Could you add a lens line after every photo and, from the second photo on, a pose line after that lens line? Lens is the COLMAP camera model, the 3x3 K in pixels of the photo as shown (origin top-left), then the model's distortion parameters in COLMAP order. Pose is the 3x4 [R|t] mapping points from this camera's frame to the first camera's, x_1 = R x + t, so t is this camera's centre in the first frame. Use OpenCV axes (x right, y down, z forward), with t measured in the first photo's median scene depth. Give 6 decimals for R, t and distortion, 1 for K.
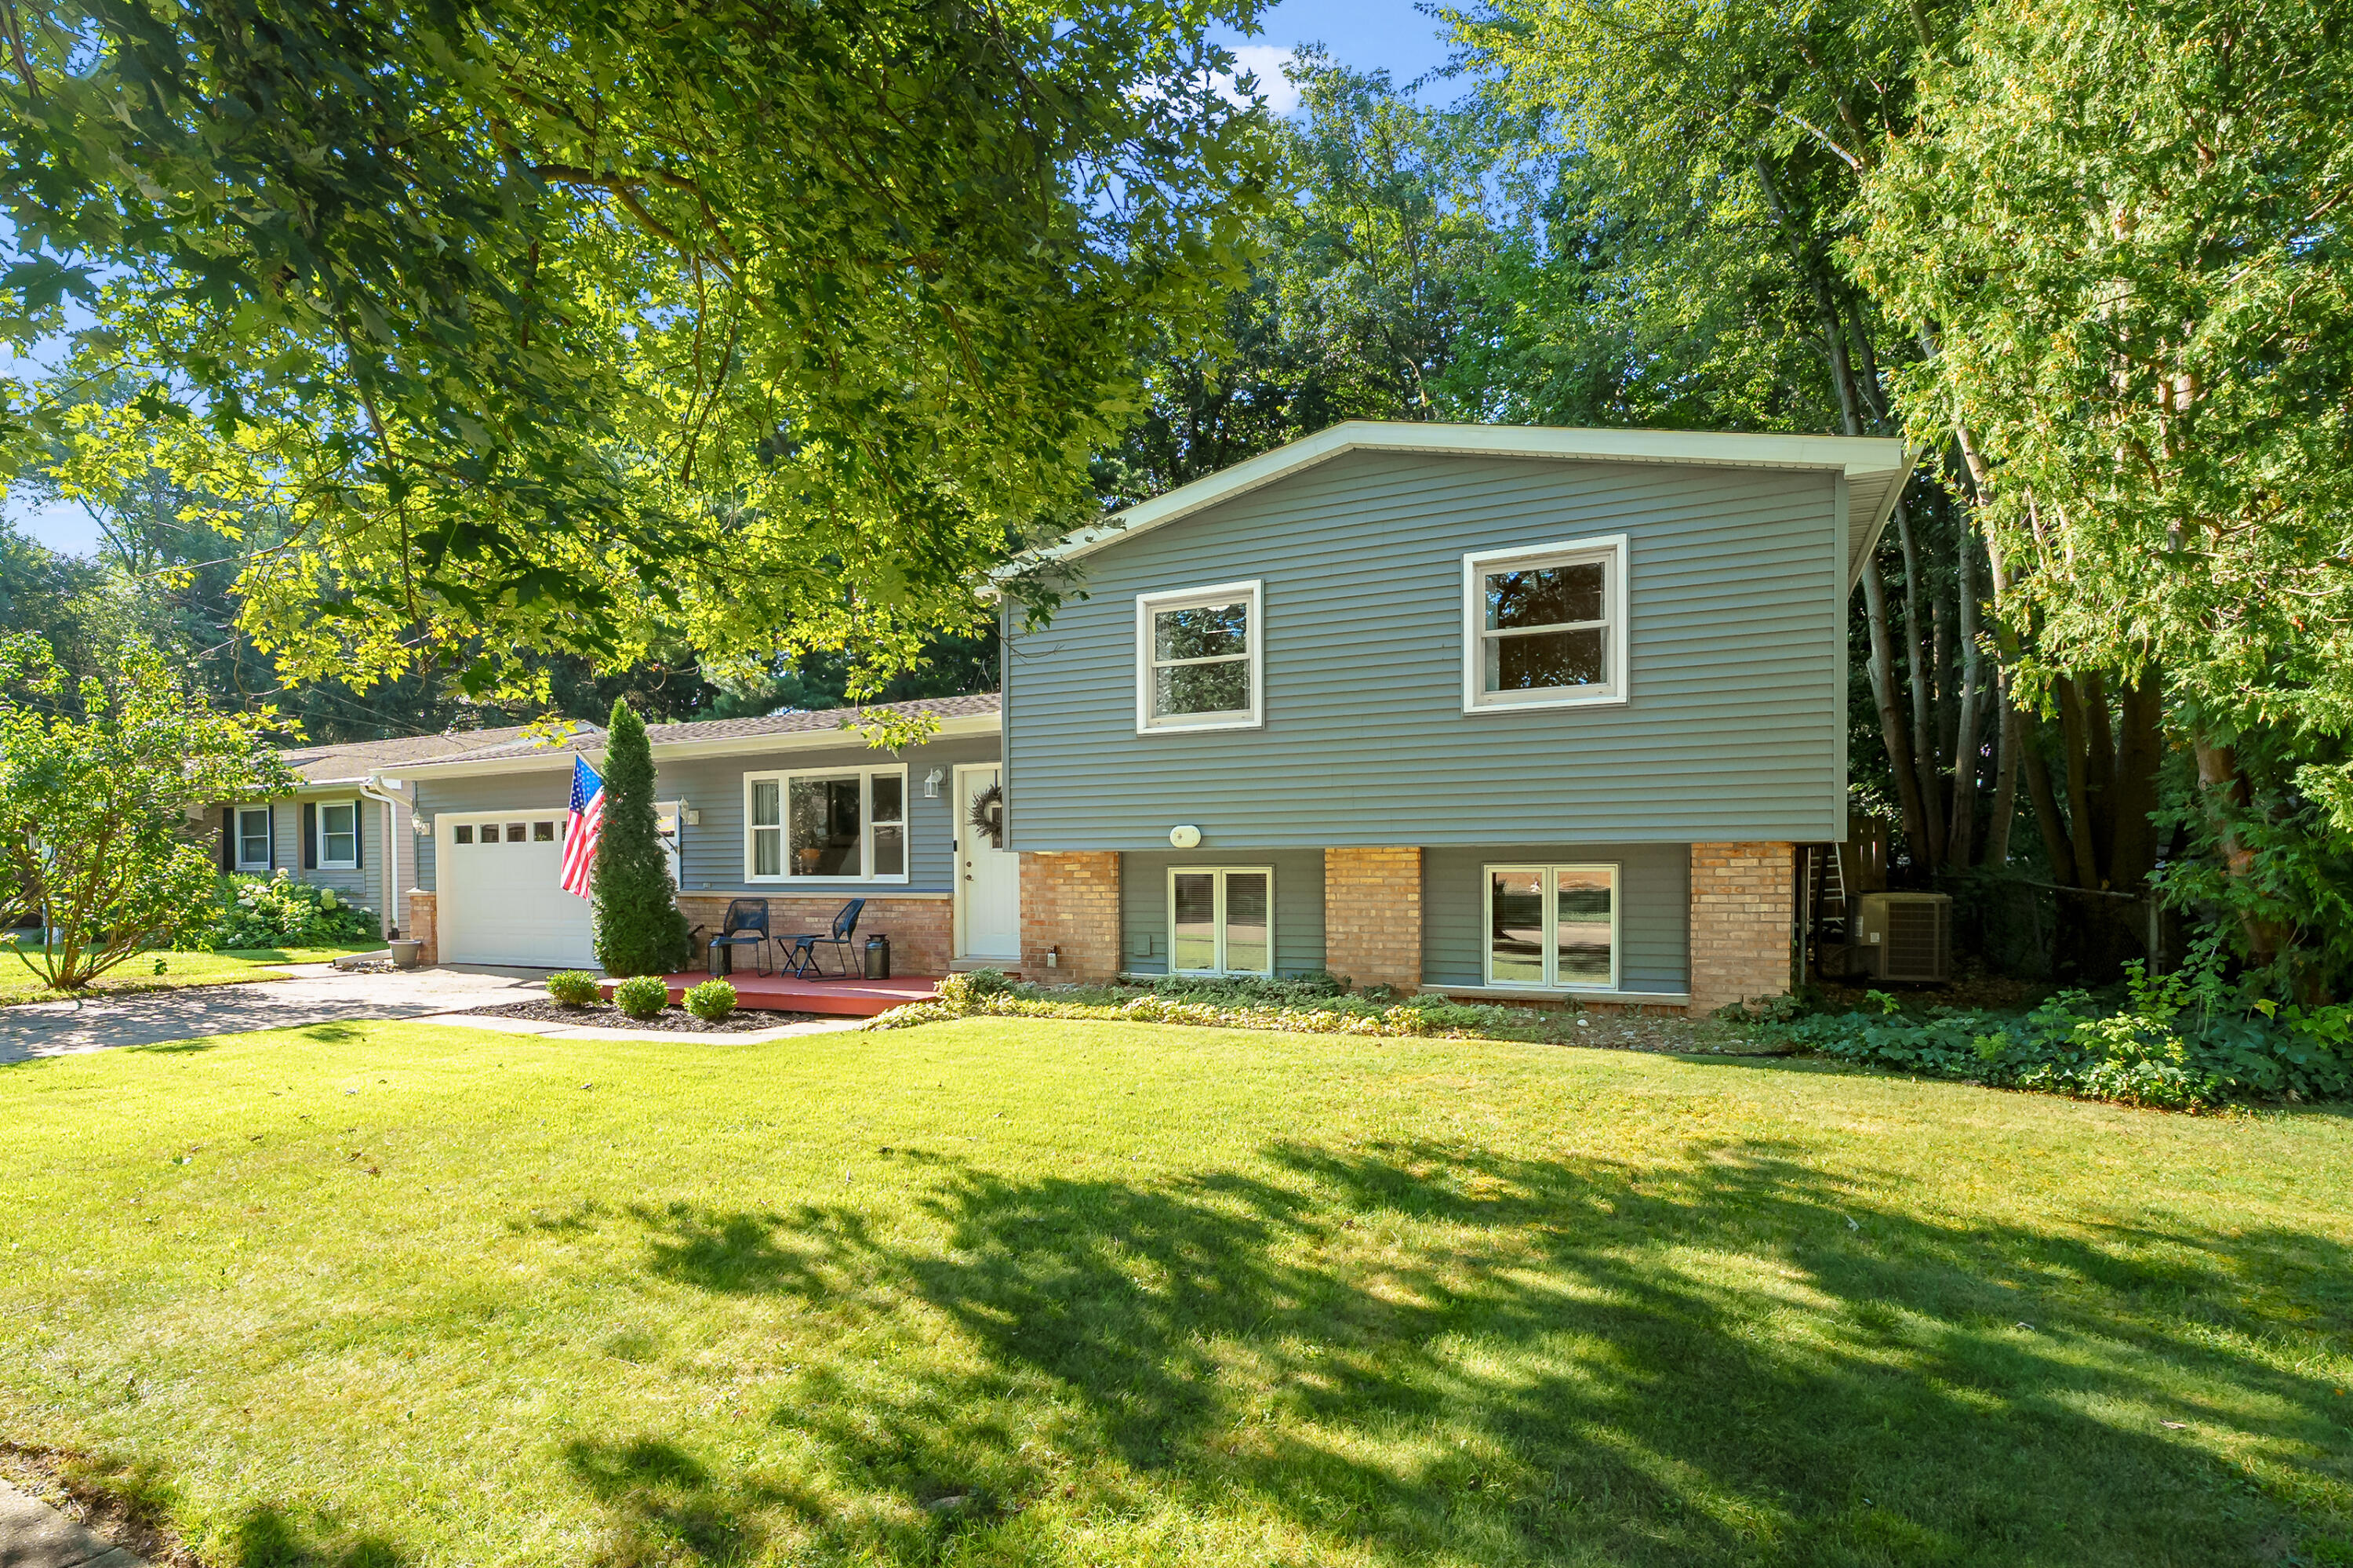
lens RADIAL K [[1084.6, 0, 1151.3], [0, 1084.6, 895.7], [0, 0, 1]] dist [-0.001181, 0.001291]
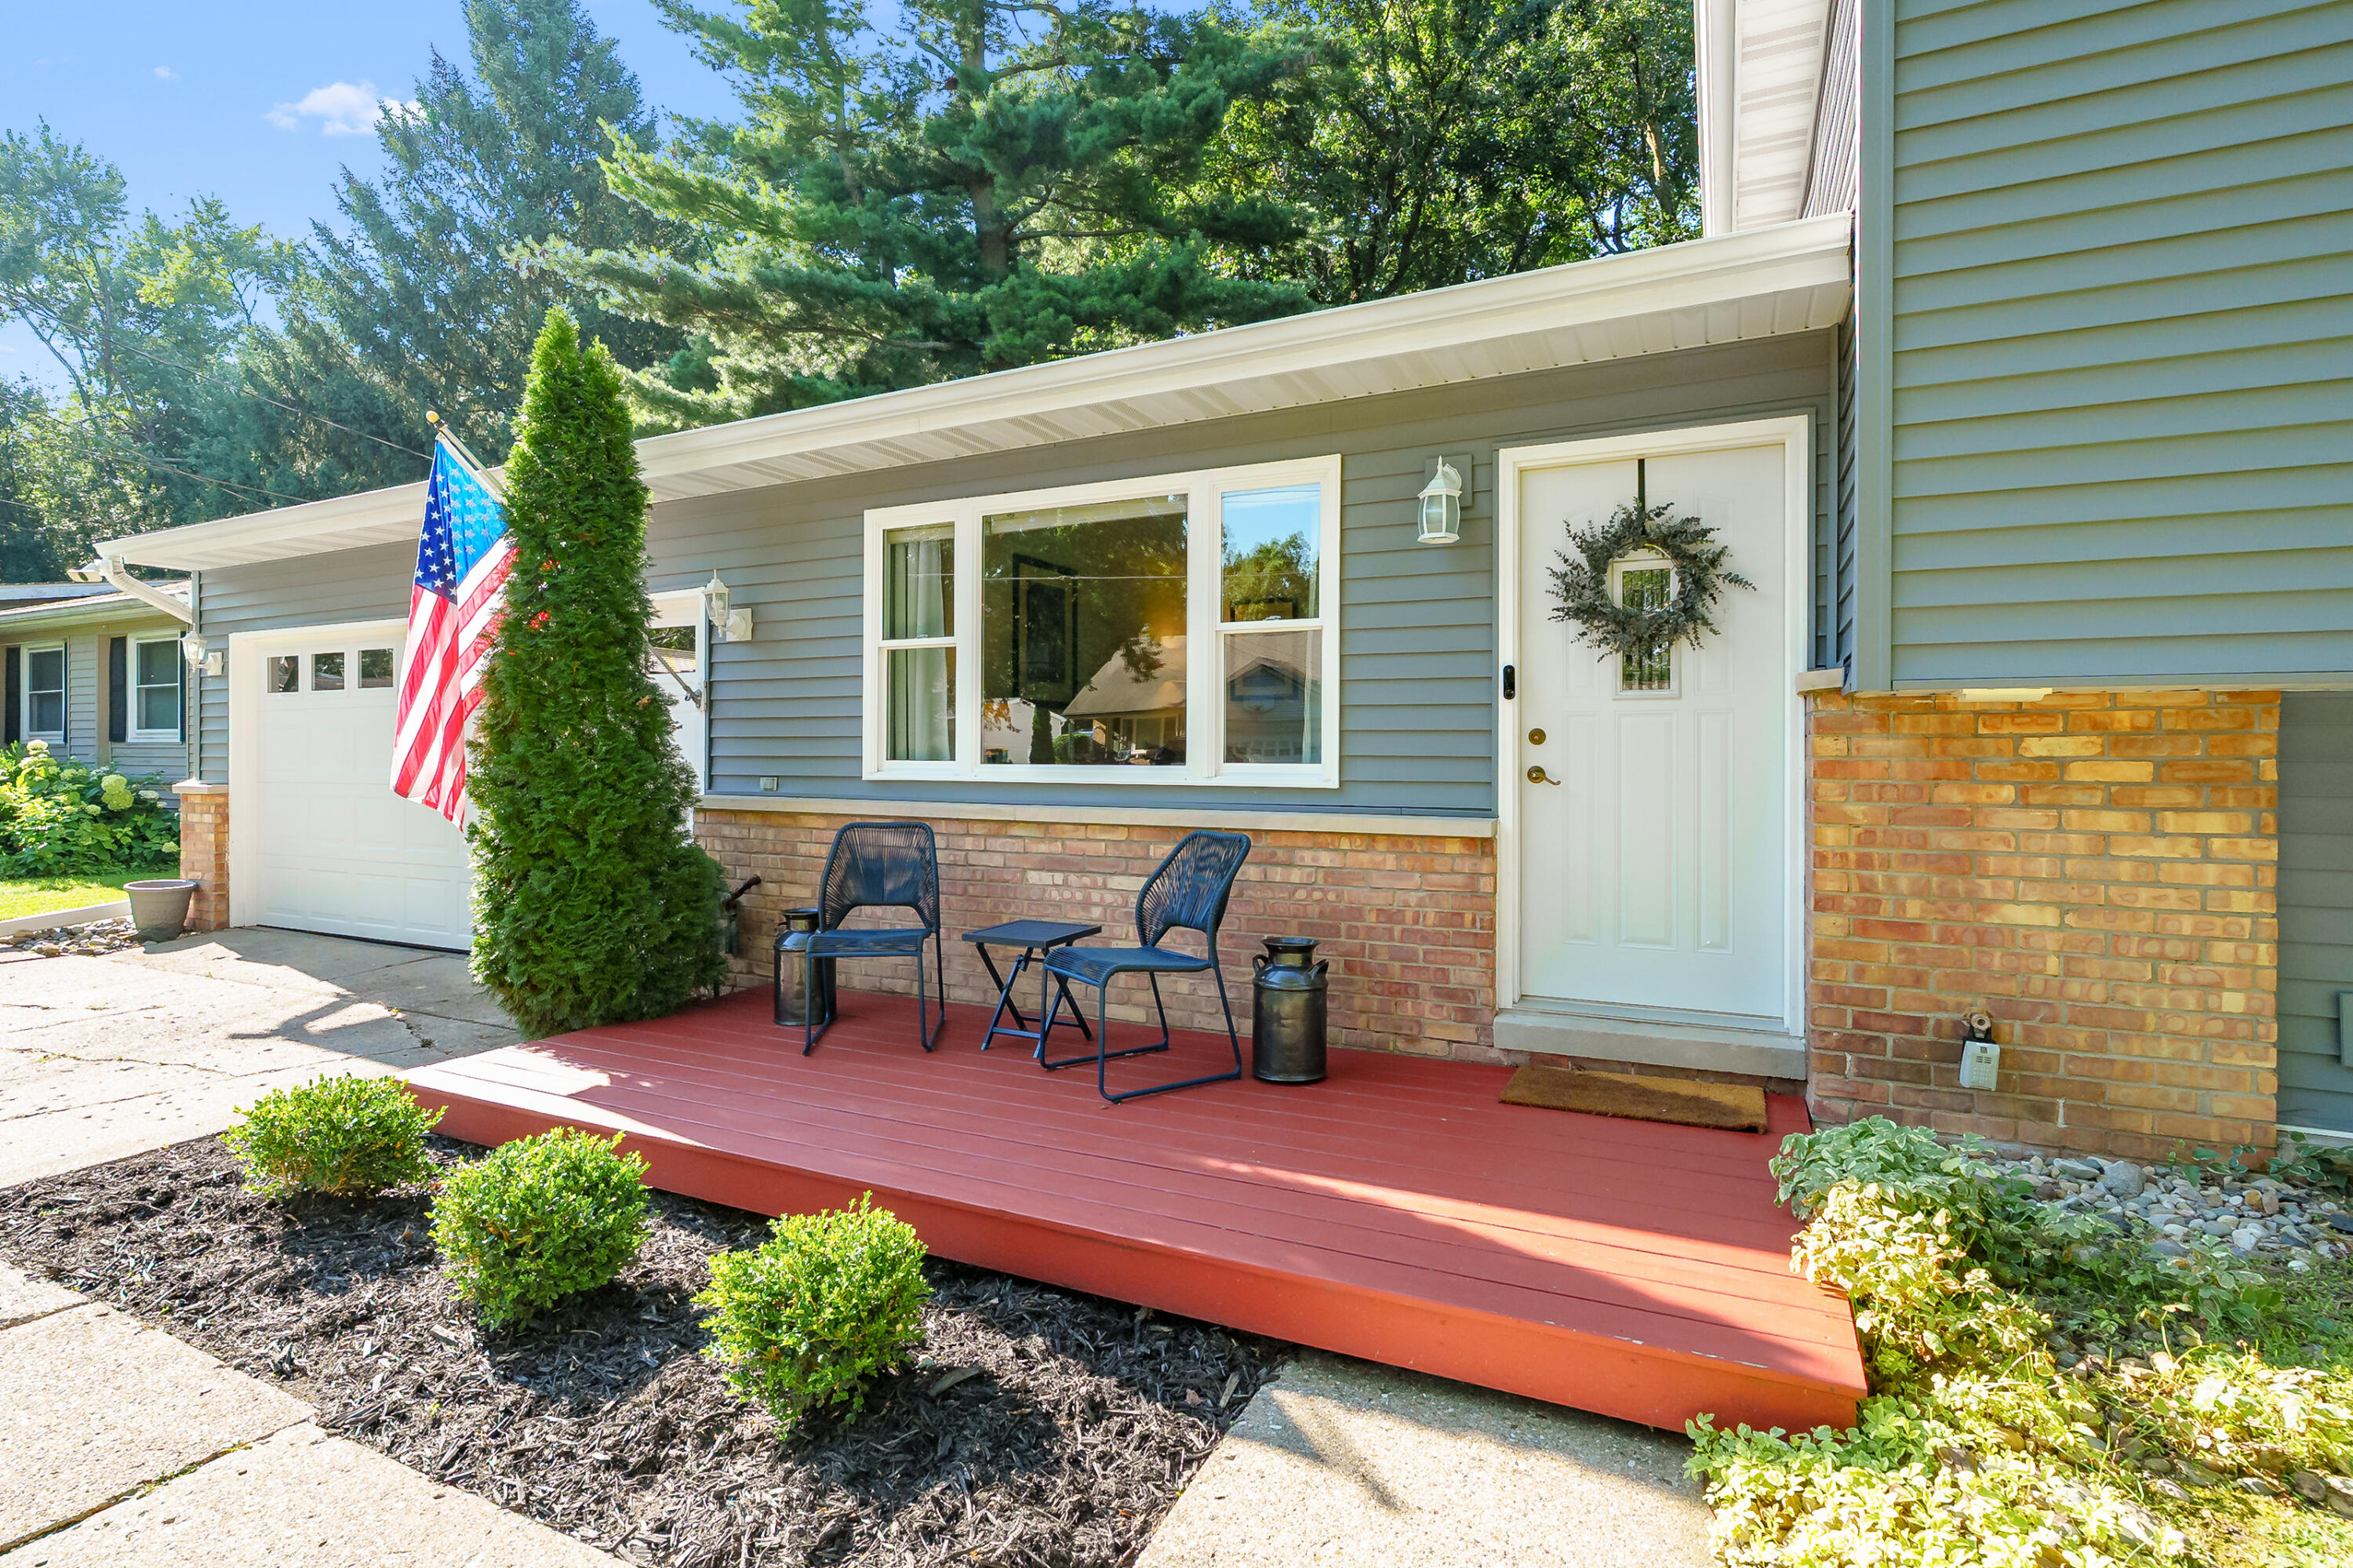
lens RADIAL K [[1084.6, 0, 1189.7], [0, 1084.6, 780.1], [0, 0, 1]] dist [-0.001181, 0.001291]
pose [[0.999929, 0.010514, 0.005599, -0.262402], [-0.010494, 0.999939, -0.003571, -0.011768], [-0.005637, 0.003512, 0.999978, 0.608362]]
